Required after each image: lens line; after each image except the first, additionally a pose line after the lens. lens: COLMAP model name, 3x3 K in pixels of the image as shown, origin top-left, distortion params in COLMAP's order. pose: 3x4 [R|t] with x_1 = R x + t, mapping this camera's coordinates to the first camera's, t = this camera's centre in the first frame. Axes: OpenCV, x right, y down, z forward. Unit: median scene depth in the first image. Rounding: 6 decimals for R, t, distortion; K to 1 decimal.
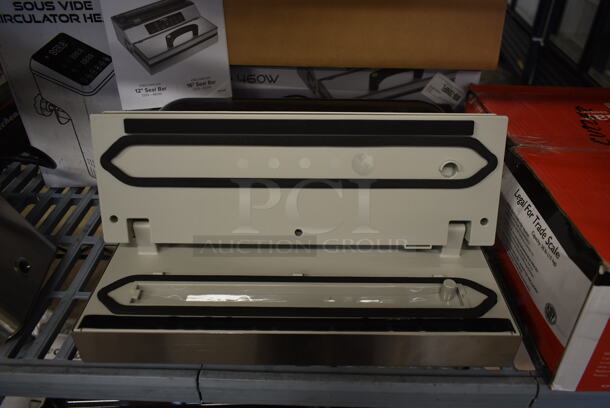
lens RADIAL K [[456.8, 0, 305.0], [0, 456.8, 204.0], [0, 0, 1]] dist [-0.026958, 0.001312]
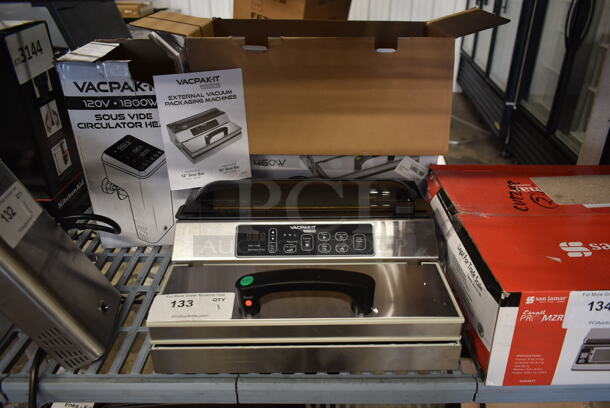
lens RADIAL K [[456.8, 0, 305.0], [0, 456.8, 204.0], [0, 0, 1]] dist [-0.026958, 0.001312]
pose [[0.999770, -0.016565, 0.013598, -0.024433], [0.018064, 0.992757, -0.118772, 0.002198], [-0.011532, 0.118990, 0.992828, -0.333734]]
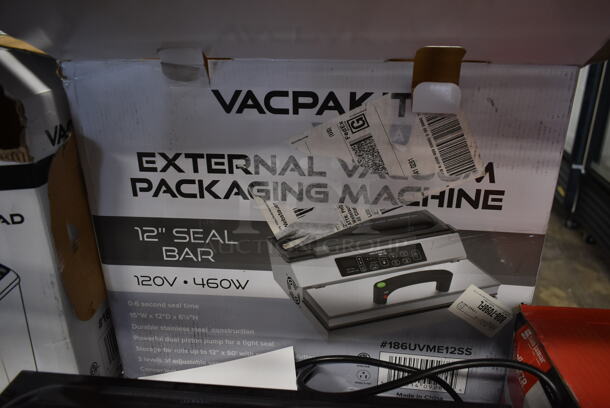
lens RADIAL K [[464.1, 0, 305.0], [0, 464.1, 204.0], [0, 0, 1]] dist [-0.005374, -0.072641]
pose [[0.997349, 0.014190, -0.071364, 0.096506], [-0.030469, 0.972113, -0.232525, -0.266403], [0.066075, 0.234083, 0.969969, 0.296634]]
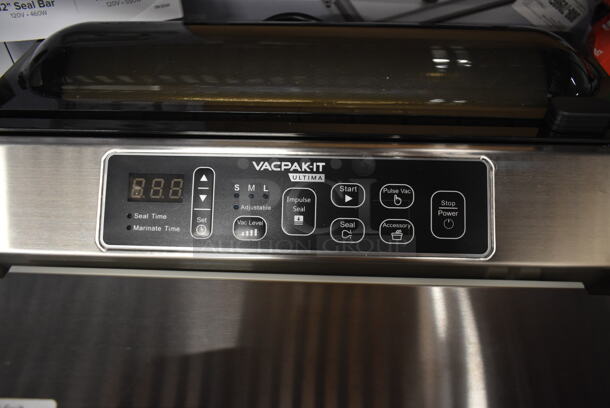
lens RADIAL K [[456.8, 0, 305.0], [0, 456.8, 204.0], [0, 0, 1]] dist [-0.026958, 0.001312]
pose [[0.999426, 0.011376, -0.031912, 0.013873], [-0.004880, 0.980457, 0.196674, -0.126092], [0.033525, -0.196405, 0.979950, 0.432702]]
